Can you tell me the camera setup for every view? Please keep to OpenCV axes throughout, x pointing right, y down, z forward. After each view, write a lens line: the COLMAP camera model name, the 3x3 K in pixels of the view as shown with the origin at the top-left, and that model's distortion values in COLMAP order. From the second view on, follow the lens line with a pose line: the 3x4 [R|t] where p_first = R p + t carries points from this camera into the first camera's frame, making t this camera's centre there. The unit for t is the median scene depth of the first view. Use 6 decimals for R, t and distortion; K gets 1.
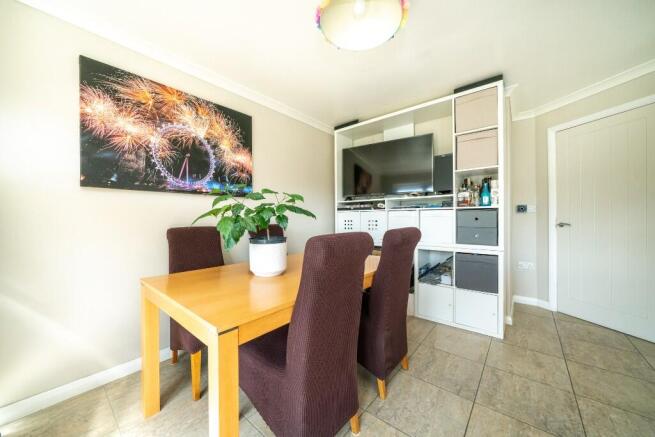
lens RADIAL K [[246.3, 0, 327.6], [0, 246.3, 216.5], [0, 0, 1]] dist [-0.007414, -0.000180]
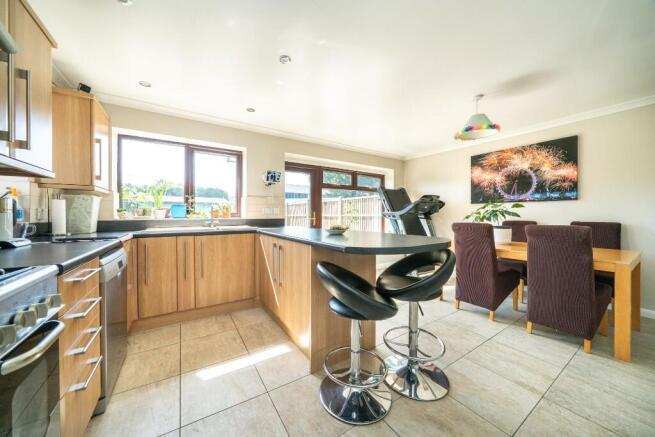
lens RADIAL K [[223.7, 0, 324.9], [0, 223.7, 215.5], [0, 0, 1]] dist [-0.001347, -0.000073]
pose [[-0.304406, 0.006185, -0.952522, 1.413844], [0.001176, 0.999981, 0.006118, -0.007165], [0.952542, 0.000743, -0.304407, 0.147879]]
